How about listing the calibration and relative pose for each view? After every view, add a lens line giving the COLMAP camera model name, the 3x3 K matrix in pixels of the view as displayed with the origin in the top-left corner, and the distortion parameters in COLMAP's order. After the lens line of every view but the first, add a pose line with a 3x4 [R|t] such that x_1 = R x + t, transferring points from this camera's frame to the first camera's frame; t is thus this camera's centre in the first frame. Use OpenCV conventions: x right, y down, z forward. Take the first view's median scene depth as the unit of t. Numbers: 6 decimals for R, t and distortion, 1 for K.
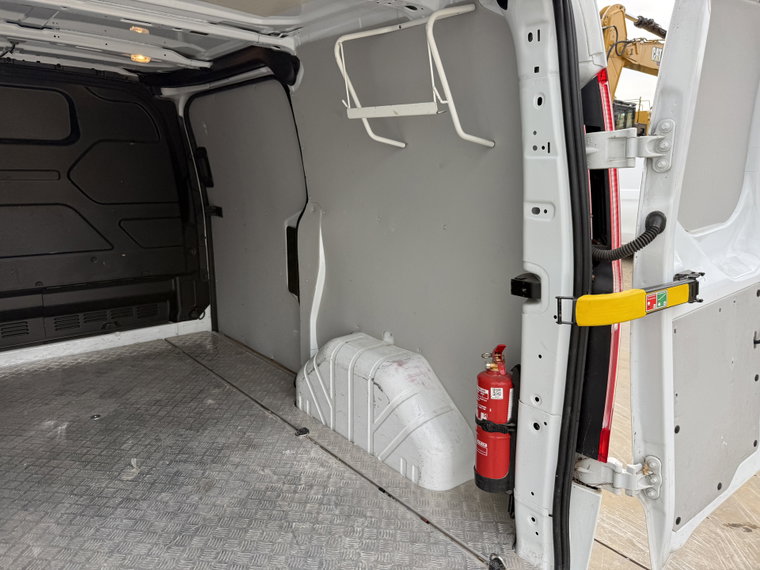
lens RADIAL K [[535.2, 0, 369.0], [0, 535.2, 291.4], [0, 0, 1]] dist [0.071991, -0.124179]
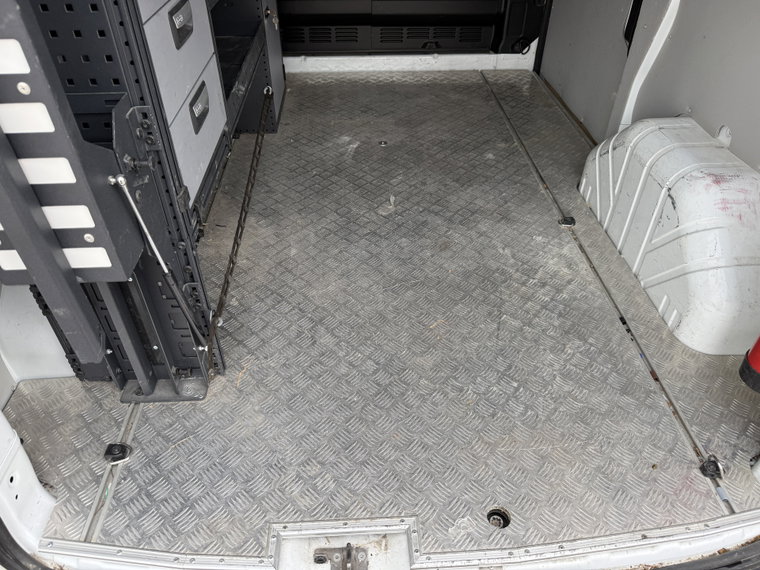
lens RADIAL K [[531.0, 0, 376.1], [0, 531.0, 292.2], [0, 0, 1]] dist [0.085403, -0.132611]
pose [[0.800038, 0.379625, -0.464569, 0.074897], [-0.120757, 0.860393, 0.495118, -0.030262], [0.587671, -0.340013, 0.734190, 0.152091]]
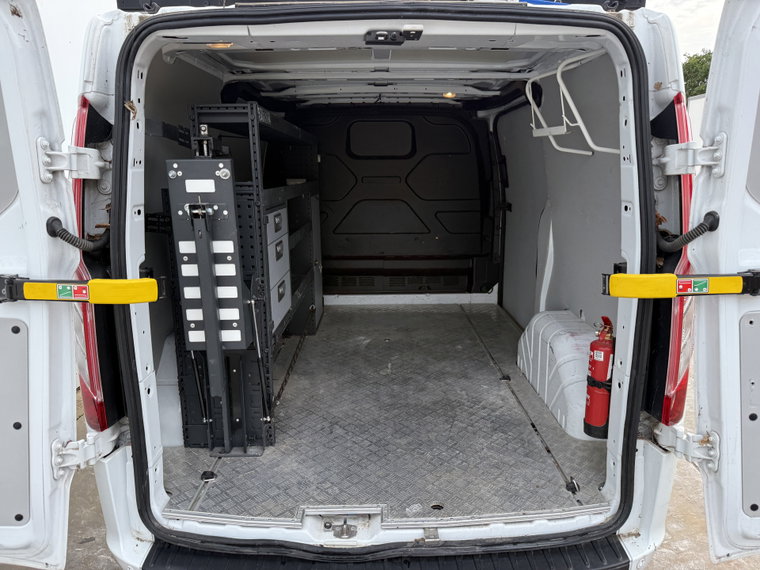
lens RADIAL K [[529.2, 0, 384.0], [0, 529.2, 287.9], [0, 0, 1]] dist [0.079179, -0.129523]
pose [[0.778642, 0.117257, -0.616415, 0.418056], [-0.117658, 0.992243, 0.040125, 0.030473], [0.616338, 0.041283, 0.786399, -0.194968]]
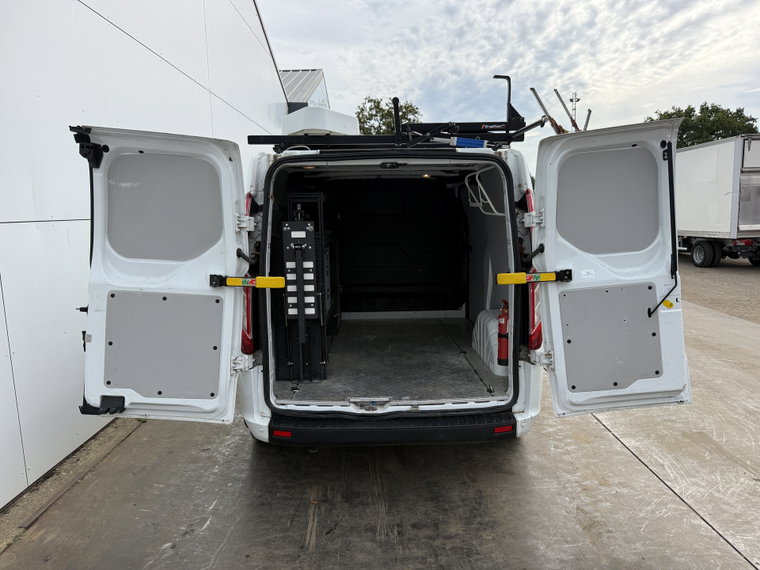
lens RADIAL K [[529.2, 0, 384.0], [0, 529.2, 287.9], [0, 0, 1]] dist [0.079179, -0.129523]
pose [[0.789882, 0.052626, -0.610997, 0.881009], [-0.107769, 0.992718, -0.053818, 0.160992], [0.603716, 0.108356, 0.789801, -0.827402]]
